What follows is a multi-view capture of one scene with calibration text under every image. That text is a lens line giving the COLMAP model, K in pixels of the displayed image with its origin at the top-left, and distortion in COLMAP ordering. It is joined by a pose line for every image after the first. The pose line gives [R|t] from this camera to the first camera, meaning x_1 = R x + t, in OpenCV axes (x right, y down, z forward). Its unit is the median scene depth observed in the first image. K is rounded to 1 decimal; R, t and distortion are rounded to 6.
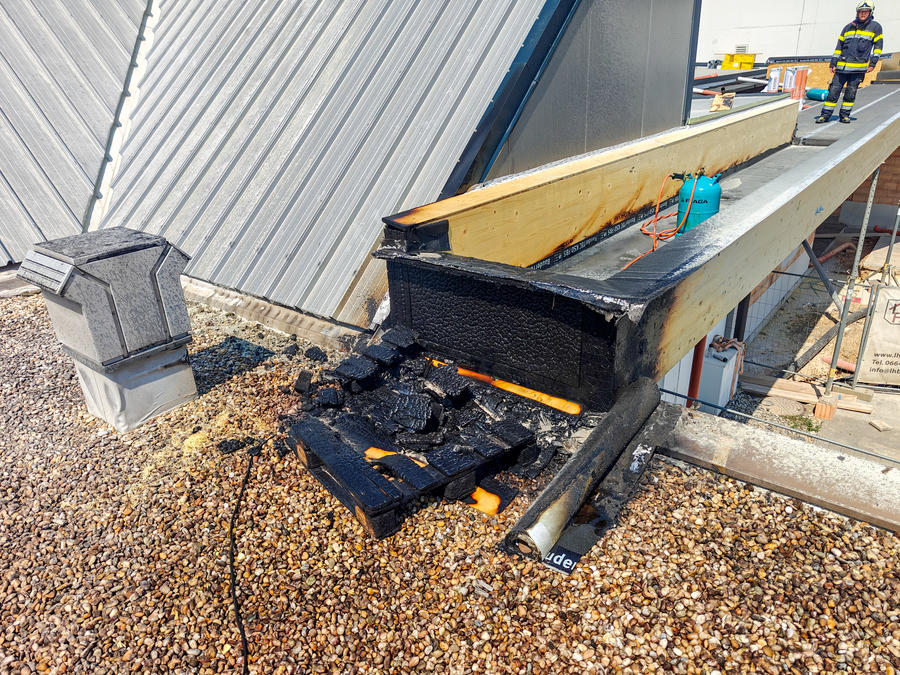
lens RADIAL K [[621.2, 0, 450.2], [0, 621.2, 345.2], [0, 0, 1]] dist [0.037259, -0.044499]
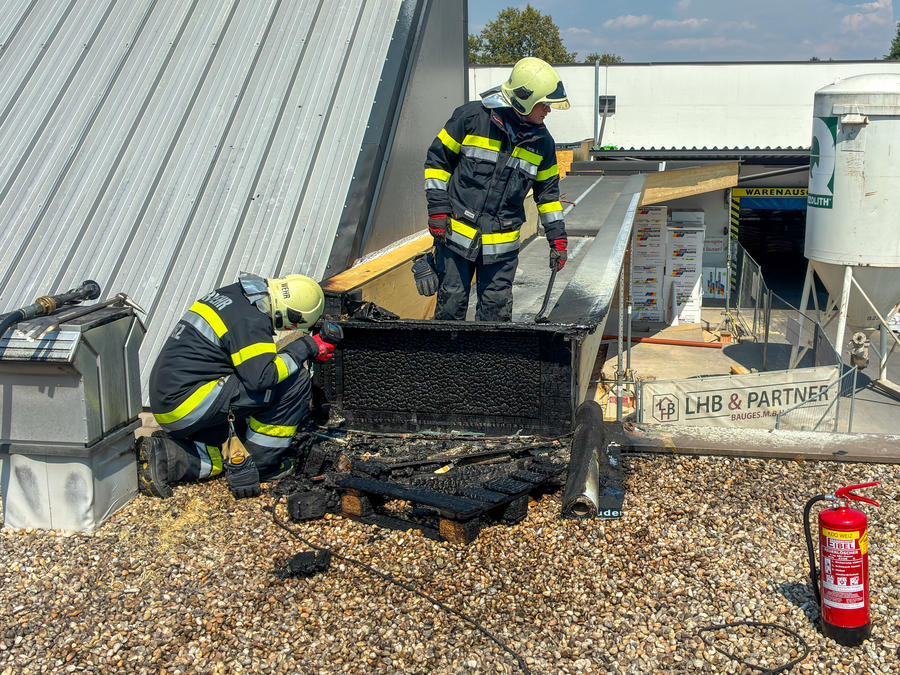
lens RADIAL K [[988.8, 0, 515.2], [0, 988.8, 327.1], [0, 0, 1]] dist [0.059985, 0.000000]
pose [[0.859074, -0.058611, 0.508484, -0.462945], [0.177162, 0.966067, -0.187956, 0.150919], [-0.480214, 0.251553, 0.840307, -0.328247]]
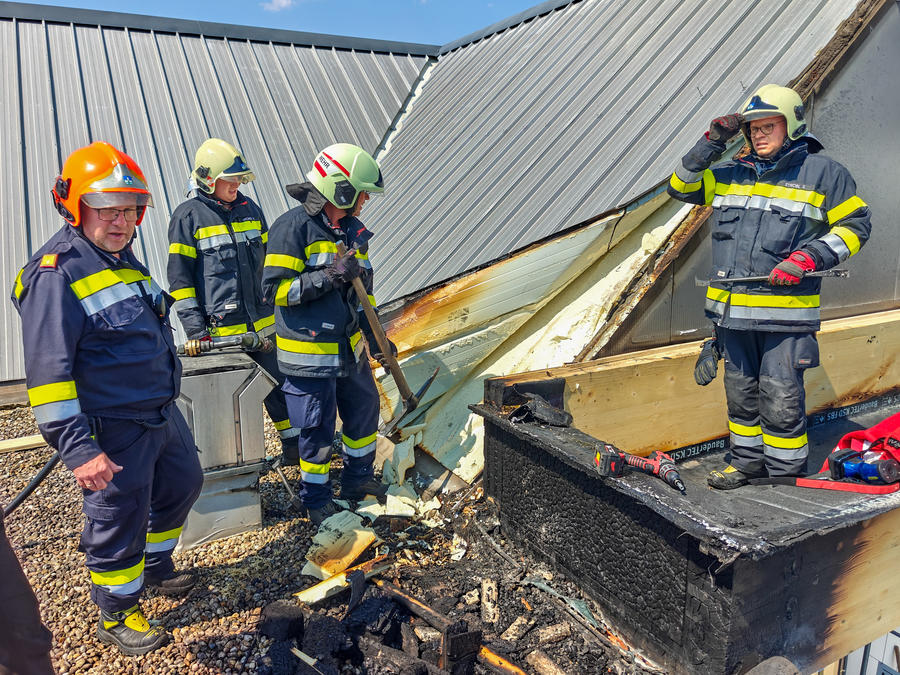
lens RADIAL K [[658.2, 0, 417.6], [0, 658.2, 321.7], [0, 0, 1]] dist [0.029222, -0.031176]
pose [[0.912288, 0.106814, -0.395376, 0.121684], [-0.191571, 0.964561, -0.181447, -0.058862], [0.361983, 0.241274, 0.900419, 0.082921]]
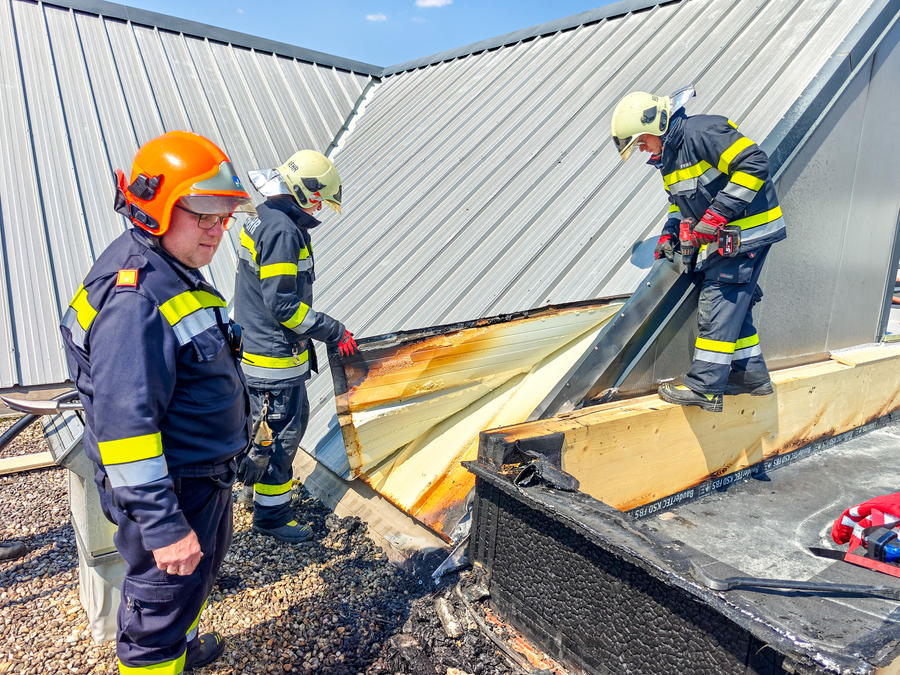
lens RADIAL K [[621.2, 0, 454.2], [0, 621.2, 338.9], [0, 0, 1]] dist [0.037259, -0.044499]
pose [[0.966091, 0.151964, -0.208744, 0.004947], [-0.197341, 0.955923, -0.217412, -0.091268], [0.166505, 0.251234, 0.953498, 0.161522]]
